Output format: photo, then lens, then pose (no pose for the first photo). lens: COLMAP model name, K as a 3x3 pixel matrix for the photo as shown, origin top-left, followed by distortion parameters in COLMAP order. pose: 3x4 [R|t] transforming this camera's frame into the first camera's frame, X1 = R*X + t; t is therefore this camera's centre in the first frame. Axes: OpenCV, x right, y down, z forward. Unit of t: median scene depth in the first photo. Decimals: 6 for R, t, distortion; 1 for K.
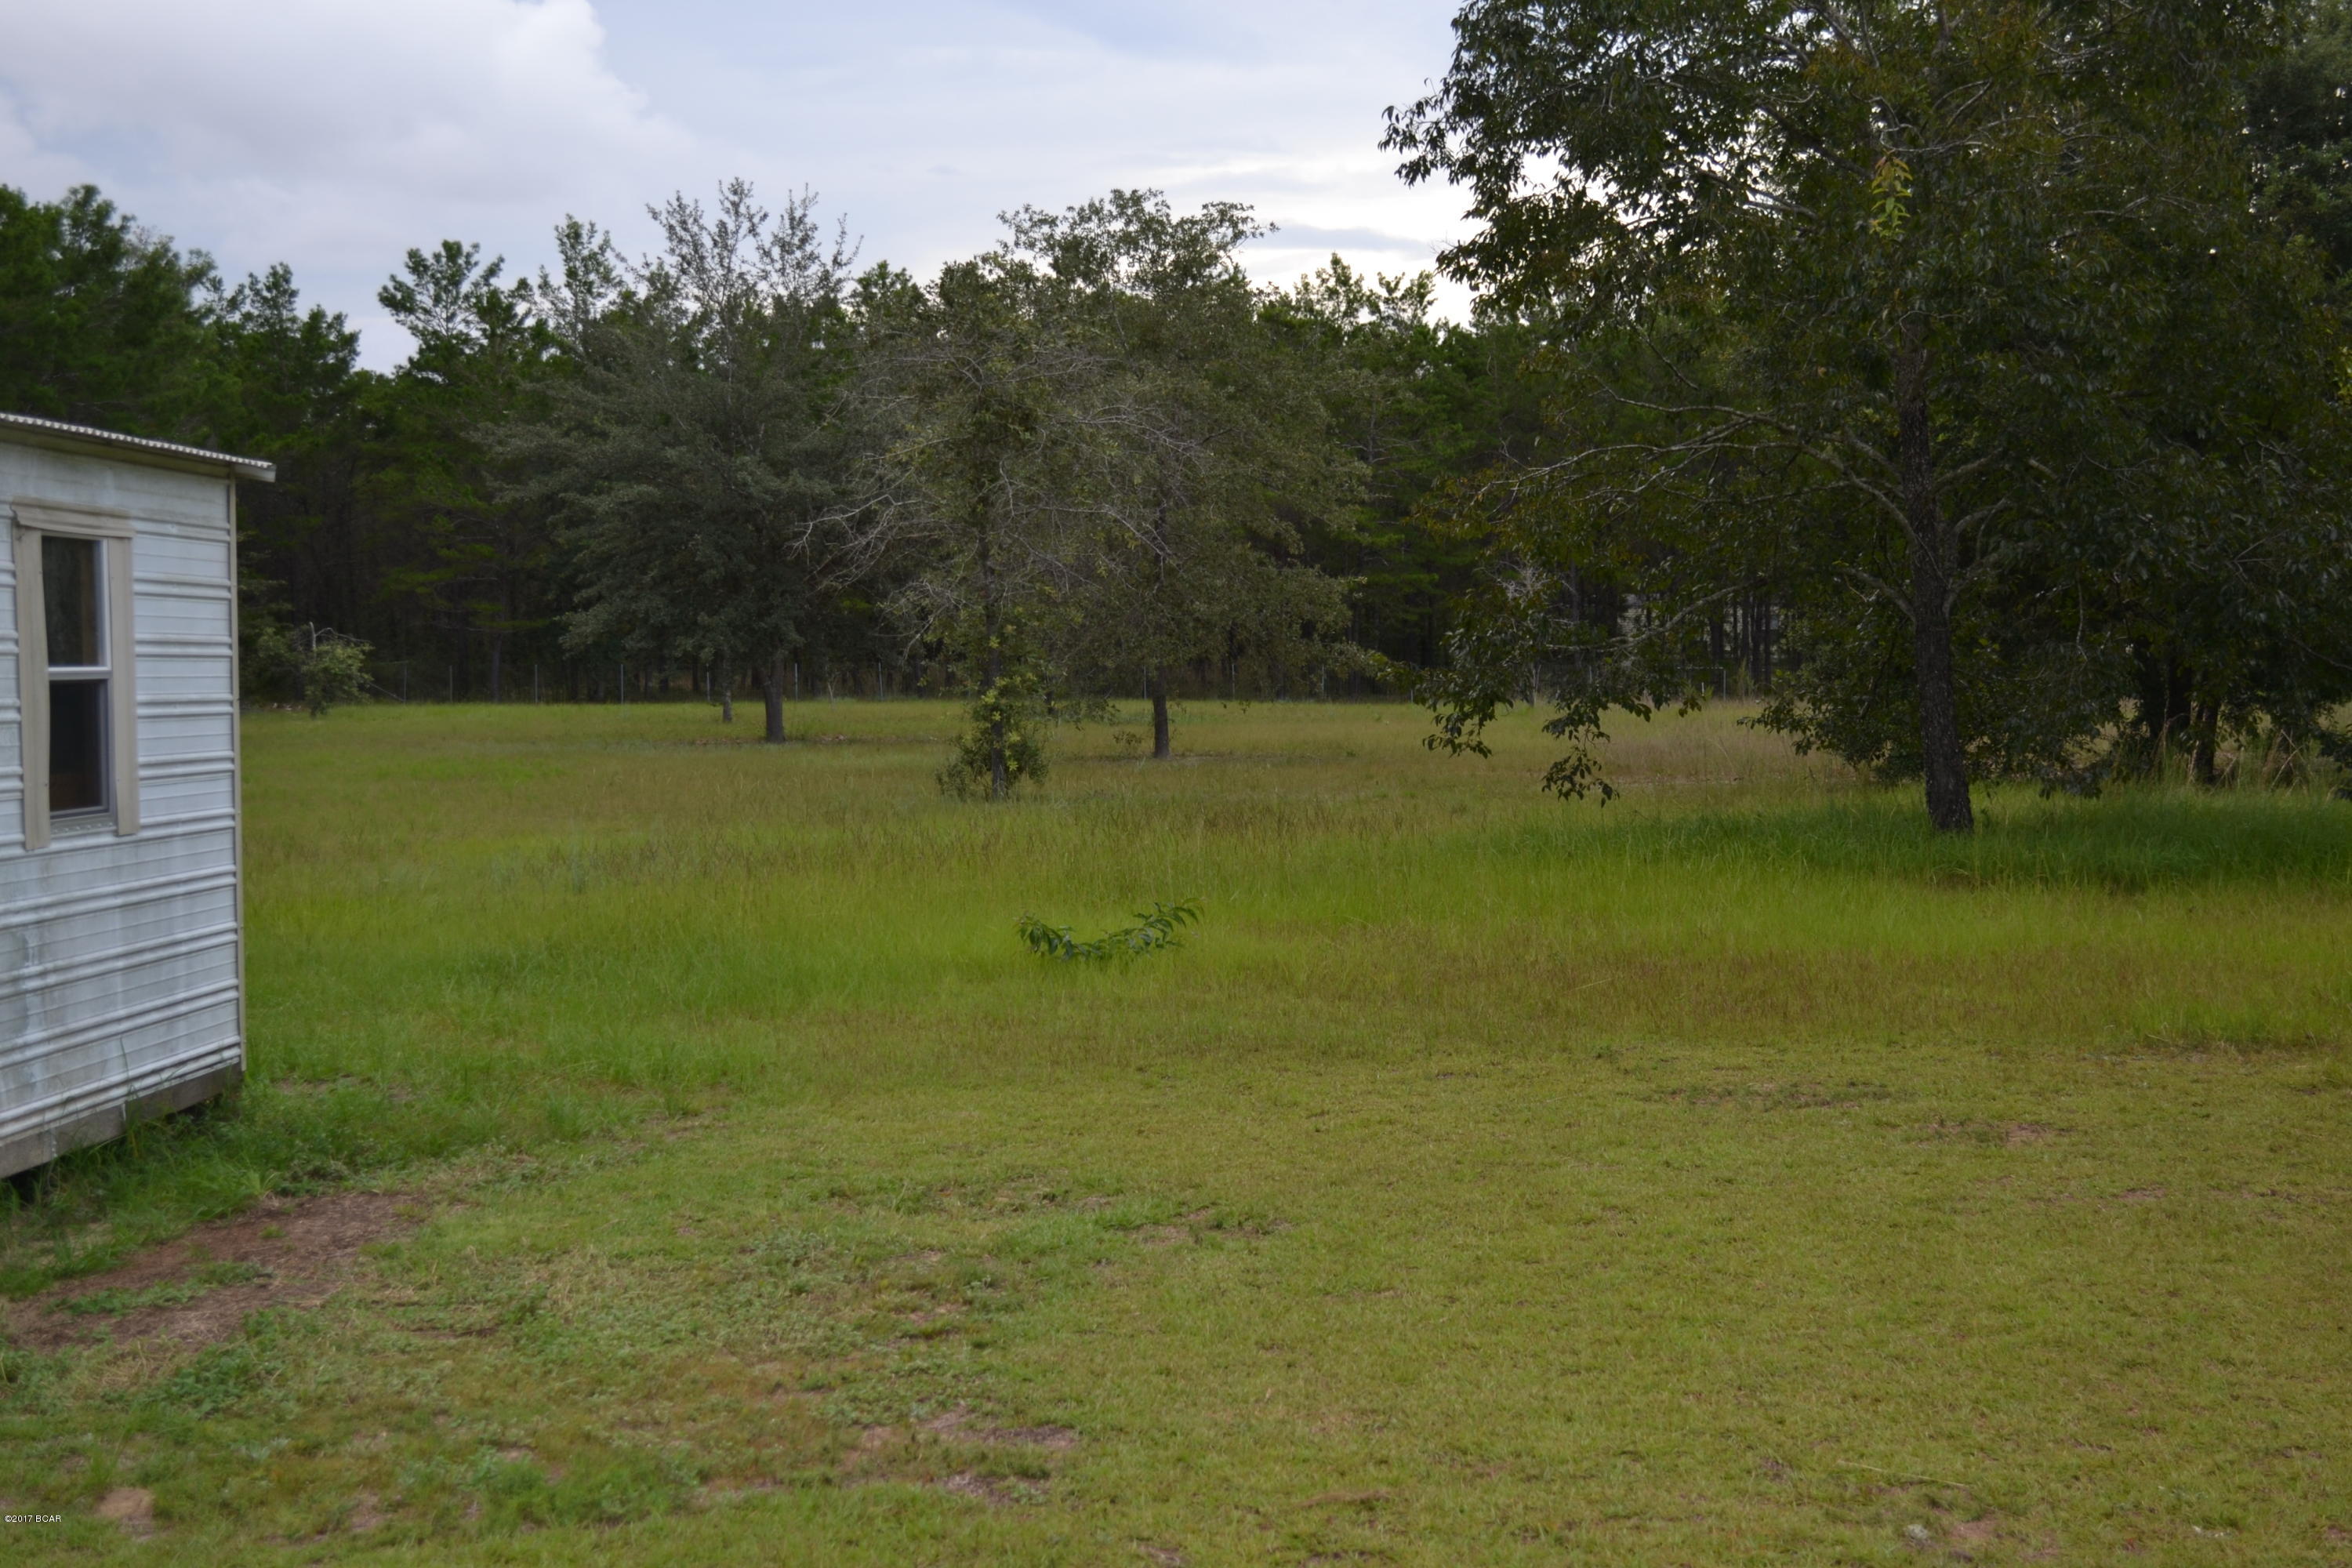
lens RADIAL K [[3374.0, 0, 1168.3], [0, 3374.0, 786.0], [0, 0, 1]] dist [-0.048373, 0.000000]
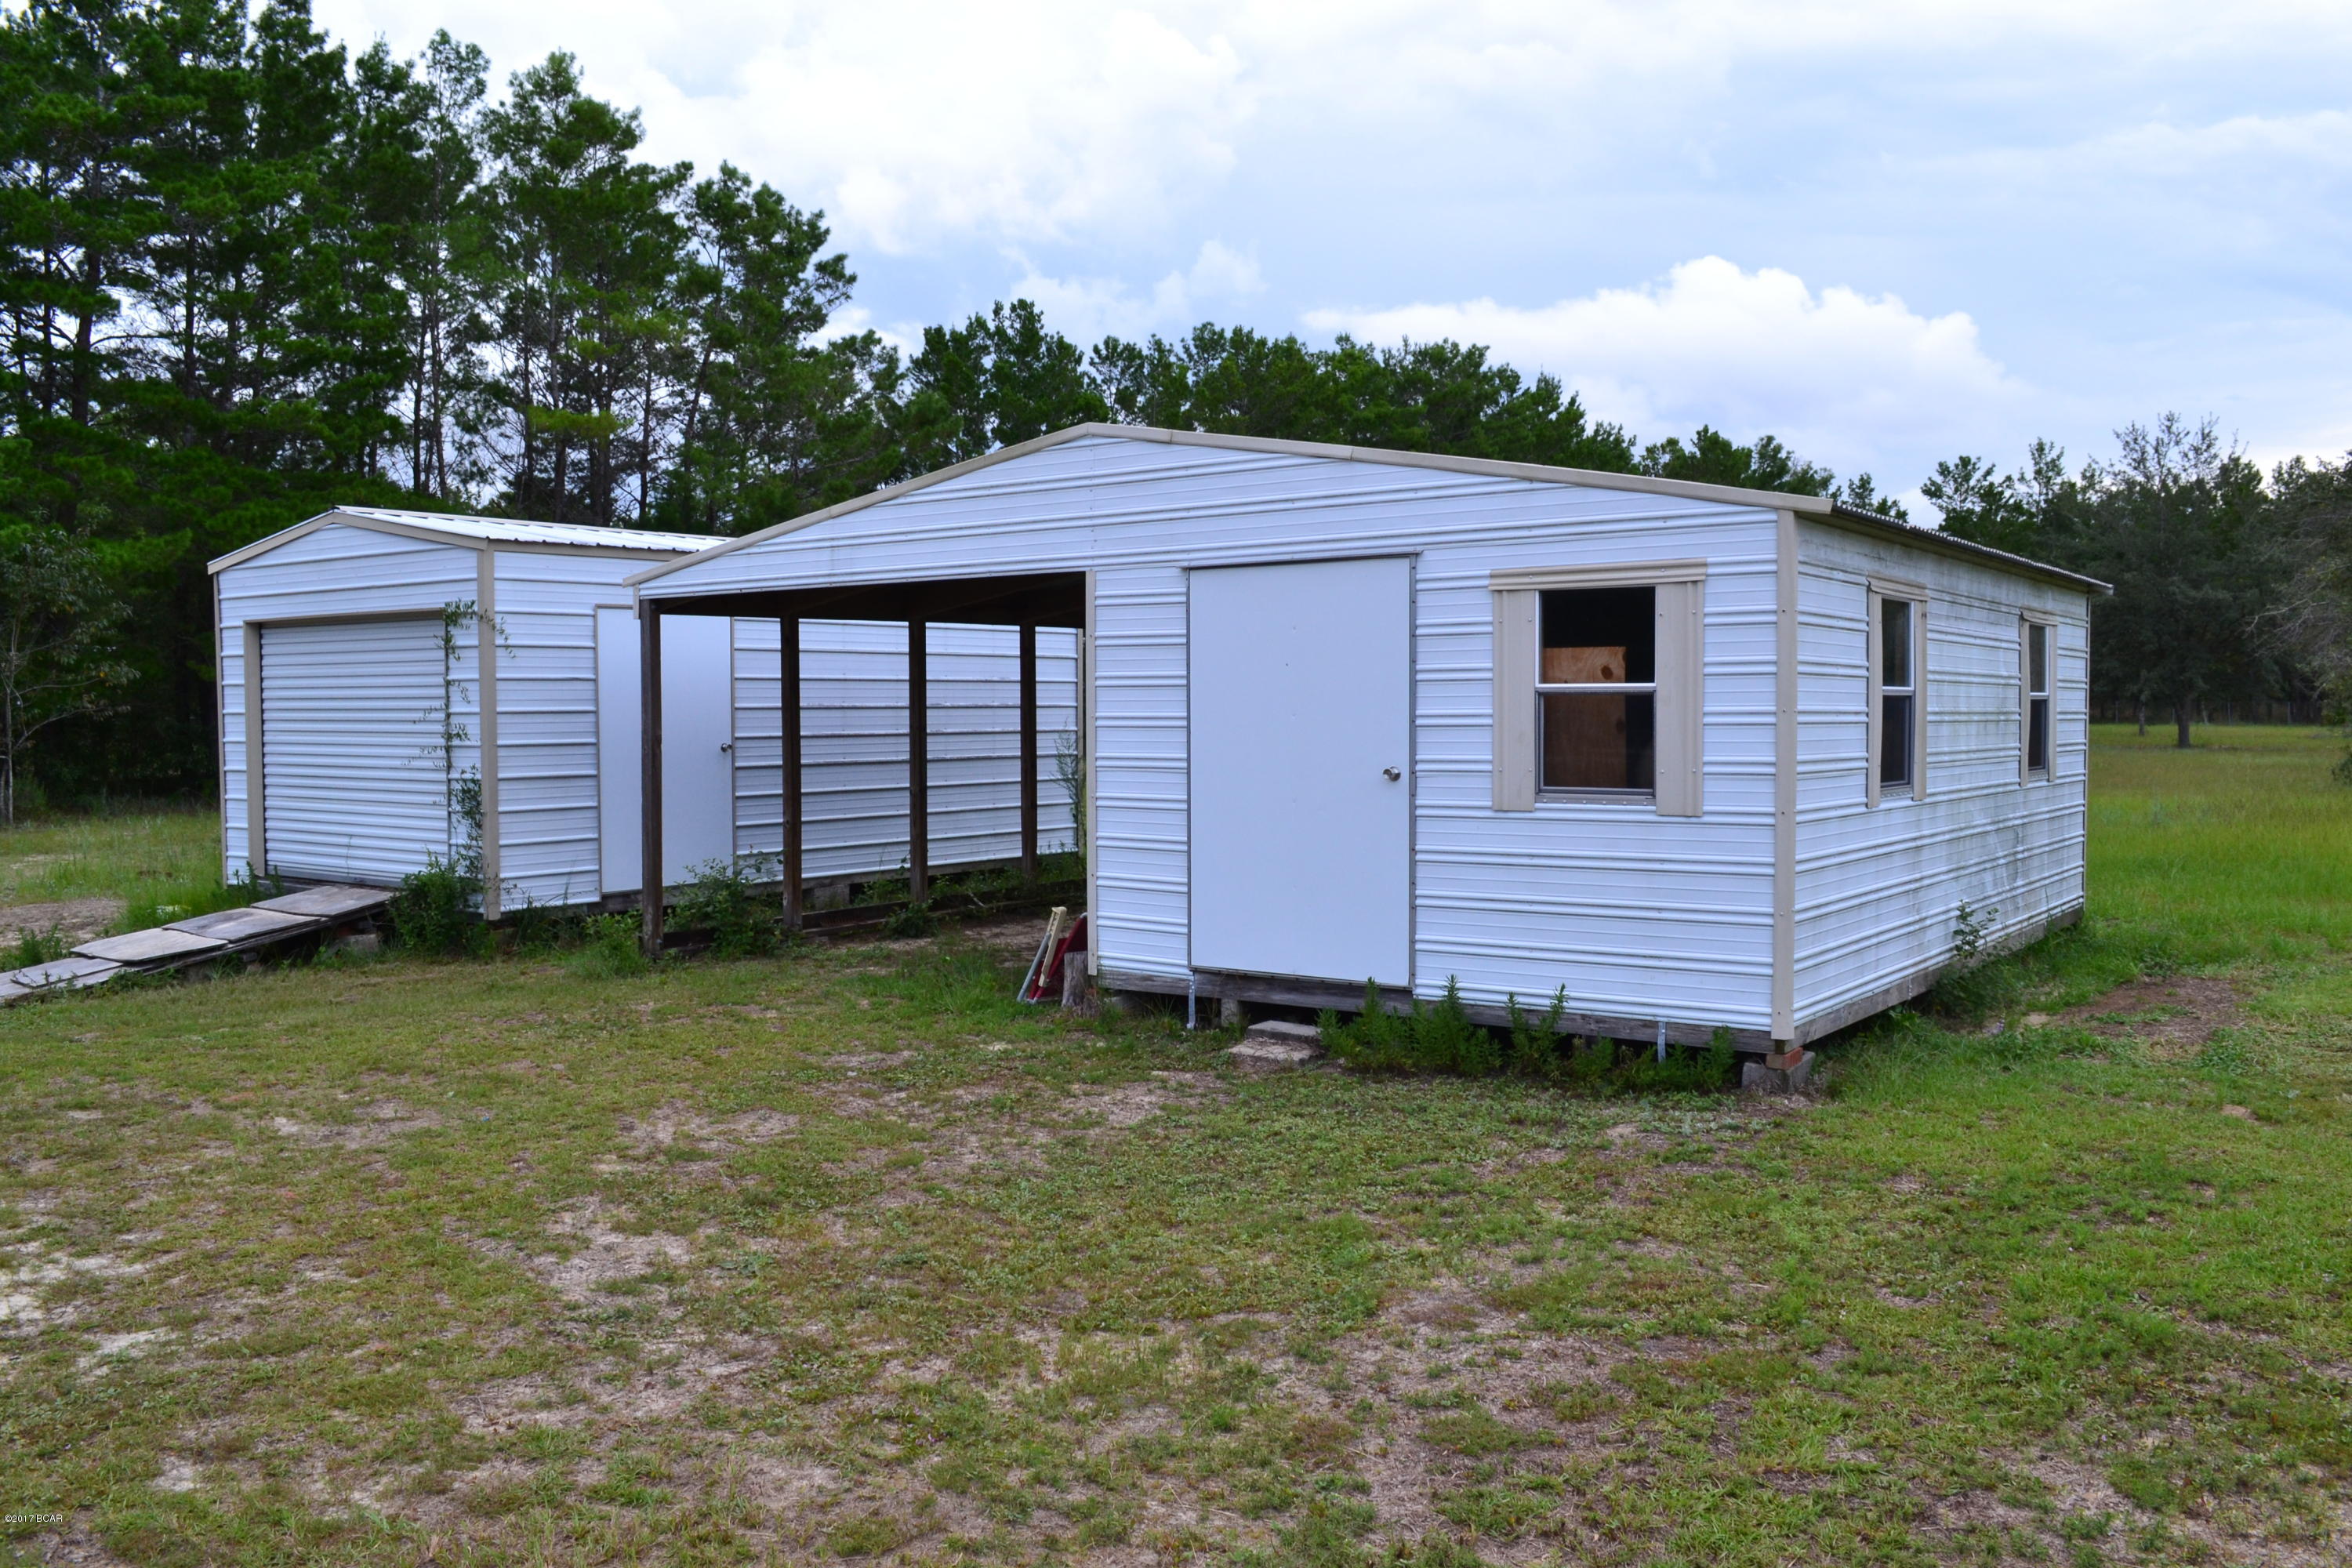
lens RADIAL K [[1860.2, 0, 1174.1], [0, 1860.2, 782.7], [0, 0, 1]] dist [-0.087718, 0.007760]
pose [[0.825528, 0.035155, -0.563265, -0.023524], [-0.029470, 0.999382, 0.019183, 0.001697], [0.563591, 0.000763, 0.826054, -0.022597]]
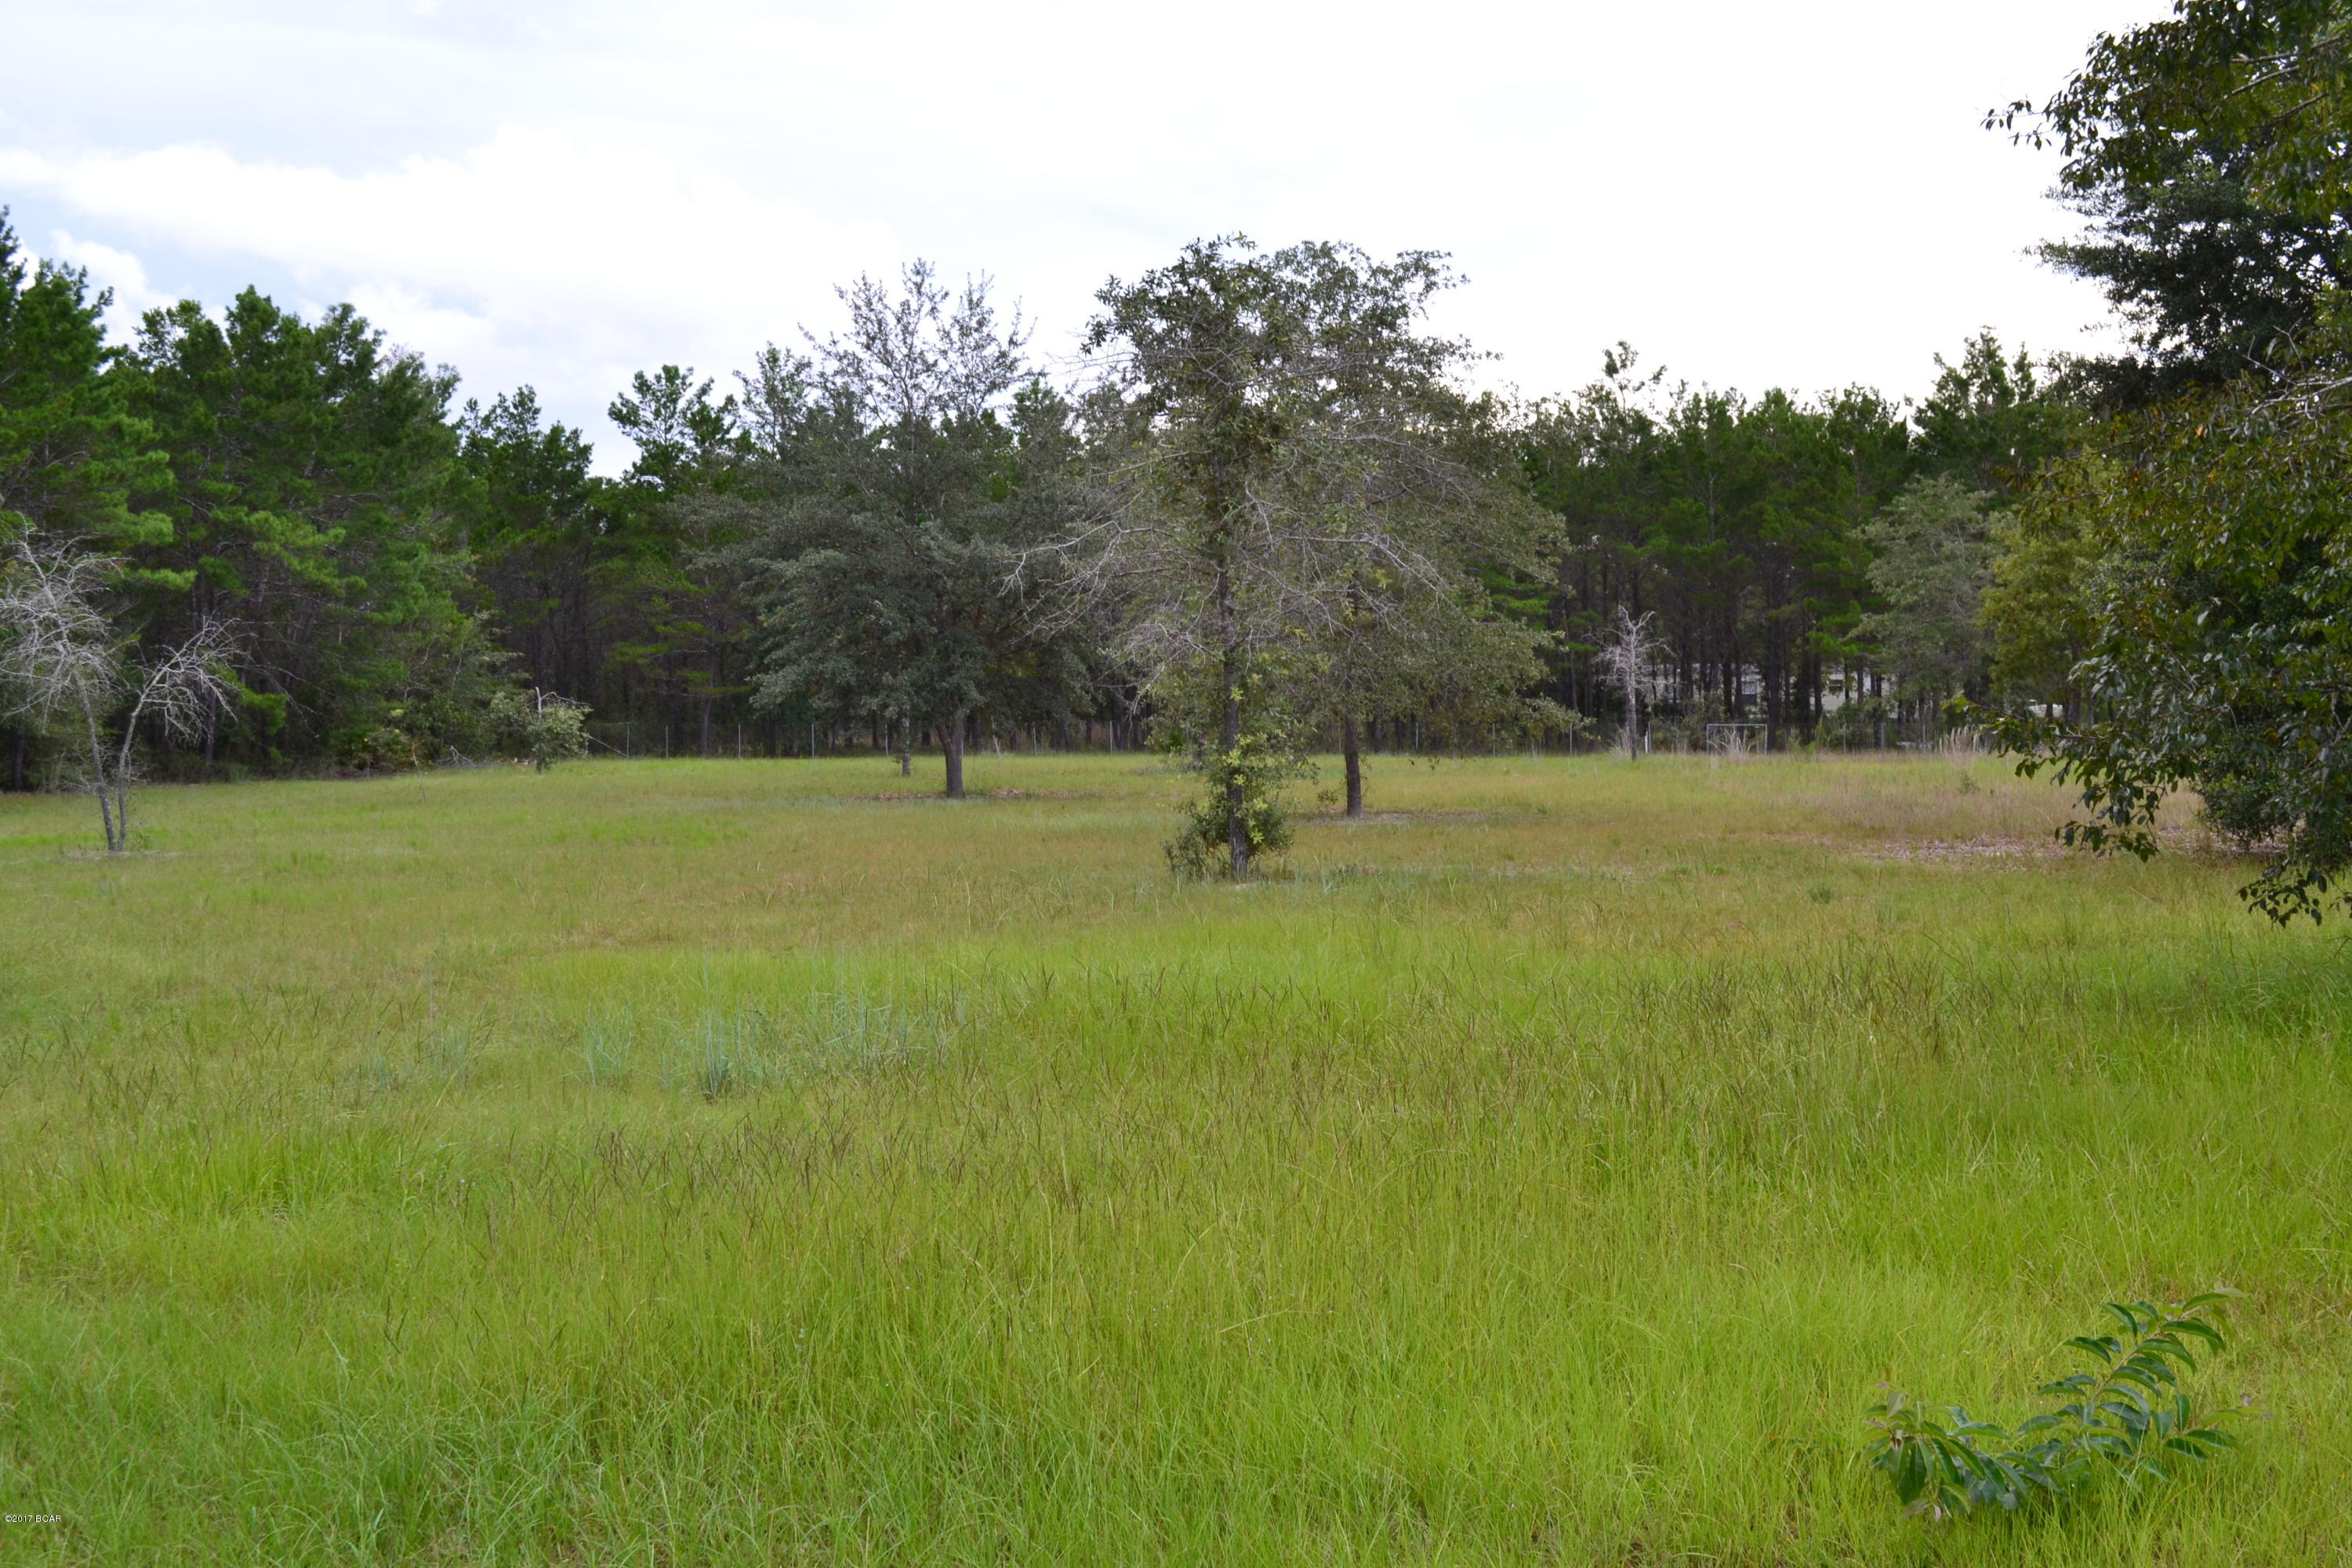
lens RADIAL K [[2585.8, 0, 1180.0], [0, 2585.8, 781.2], [0, 0, 1]] dist [-0.084018, 0.000000]
pose [[0.999778, -0.002474, -0.020914, -0.029380], [0.002182, 0.999900, -0.014003, -0.006334], [0.020946, 0.013954, 0.999683, 0.193949]]
